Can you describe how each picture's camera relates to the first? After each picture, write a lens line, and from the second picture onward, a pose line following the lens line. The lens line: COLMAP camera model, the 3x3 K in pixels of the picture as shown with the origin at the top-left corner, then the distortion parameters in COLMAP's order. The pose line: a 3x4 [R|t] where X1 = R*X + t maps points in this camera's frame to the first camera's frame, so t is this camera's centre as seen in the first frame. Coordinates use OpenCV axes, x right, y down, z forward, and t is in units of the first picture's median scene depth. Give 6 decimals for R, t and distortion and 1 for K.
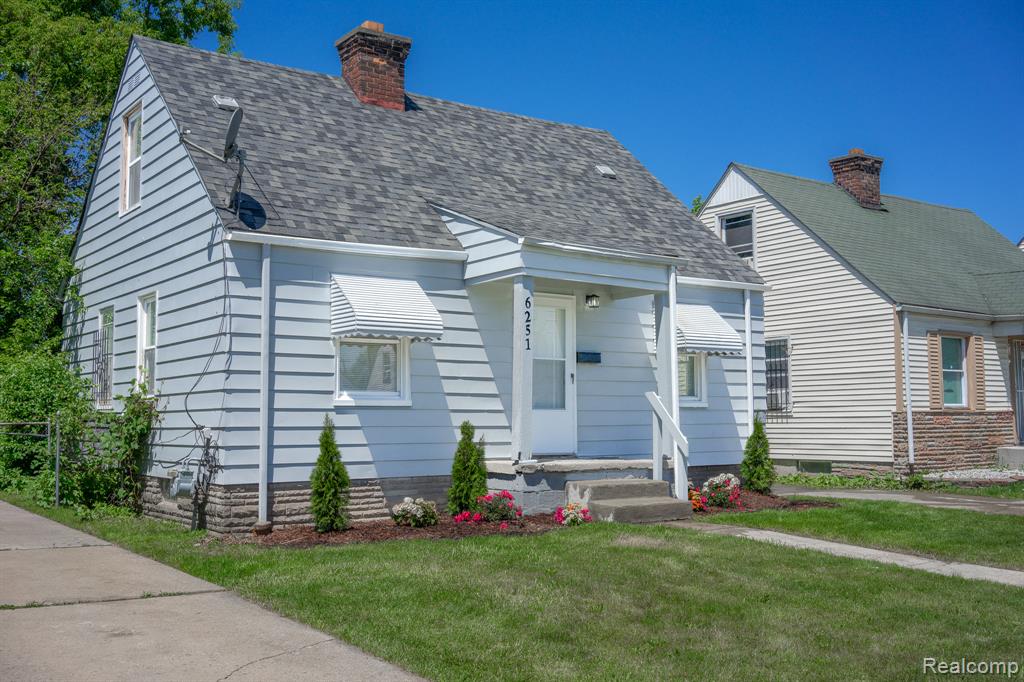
lens RADIAL K [[1062.8, 0, 515.1], [0, 1062.8, 338.1], [0, 0, 1]] dist [0.023305, 0.001967]
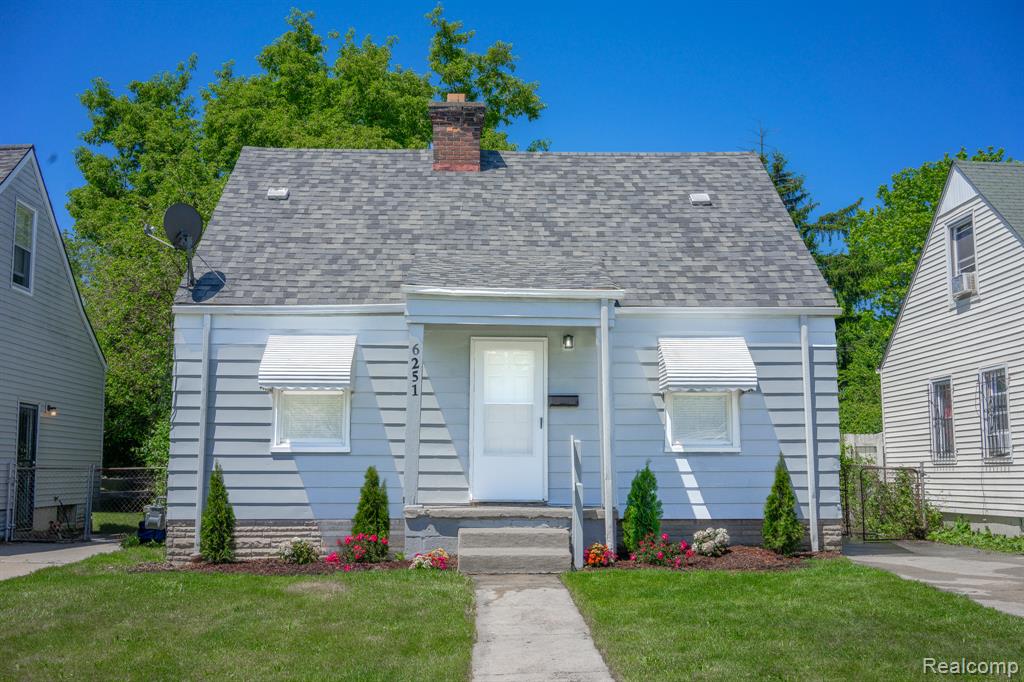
lens RADIAL K [[1040.8, 0, 512.6], [0, 1040.8, 344.9], [0, 0, 1]] dist [0.009286, -0.028690]
pose [[0.830254, -0.063863, -0.553714, 0.596551], [0.039631, 0.997664, -0.055644, 0.019888], [0.555974, 0.024254, 0.830846, 0.208601]]
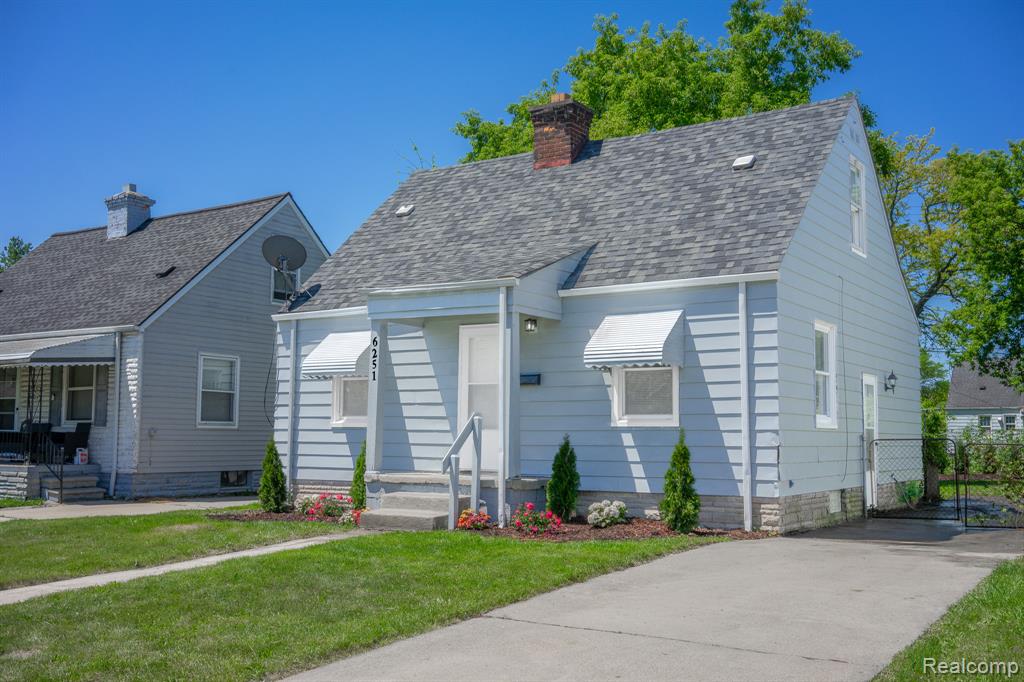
lens RADIAL K [[1040.8, 0, 512.6], [0, 1040.8, 344.9], [0, 0, 1]] dist [0.009286, -0.028690]
pose [[0.358129, -0.077779, -0.930427, 1.094275], [0.063097, 0.996262, -0.058996, 0.046927], [0.931537, -0.037579, 0.361698, 0.666961]]
